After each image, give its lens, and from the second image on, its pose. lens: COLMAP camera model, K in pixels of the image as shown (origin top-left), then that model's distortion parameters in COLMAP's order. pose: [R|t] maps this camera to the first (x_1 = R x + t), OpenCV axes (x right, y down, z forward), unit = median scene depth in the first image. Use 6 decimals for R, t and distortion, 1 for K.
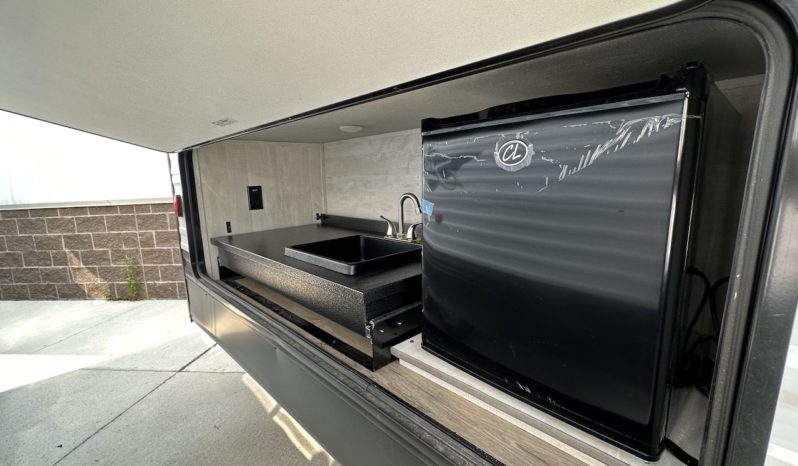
lens RADIAL K [[349.3, 0, 401.2], [0, 349.3, 236.5], [0, 0, 1]] dist [0.000574, -0.001146]
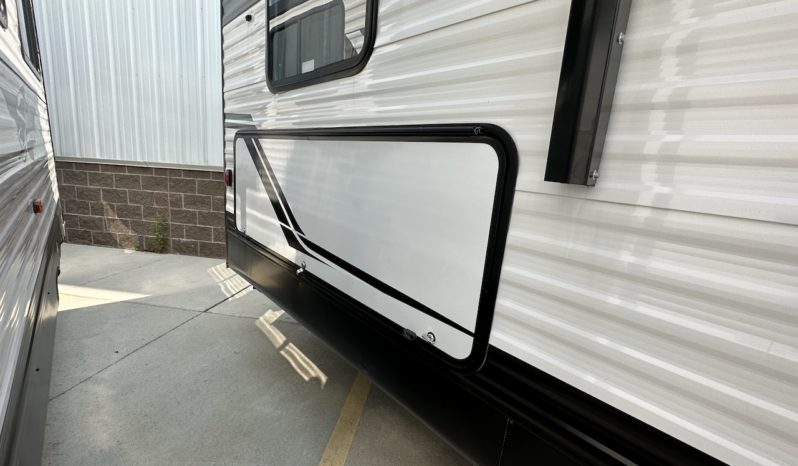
lens RADIAL K [[349.3, 0, 396.4], [0, 349.3, 233.5], [0, 0, 1]] dist [0.000574, -0.001146]
pose [[0.993467, 0.111600, -0.023830, 0.015002], [-0.110980, 0.993484, 0.025947, 0.005844], [0.026570, -0.023133, 0.999379, -0.106739]]
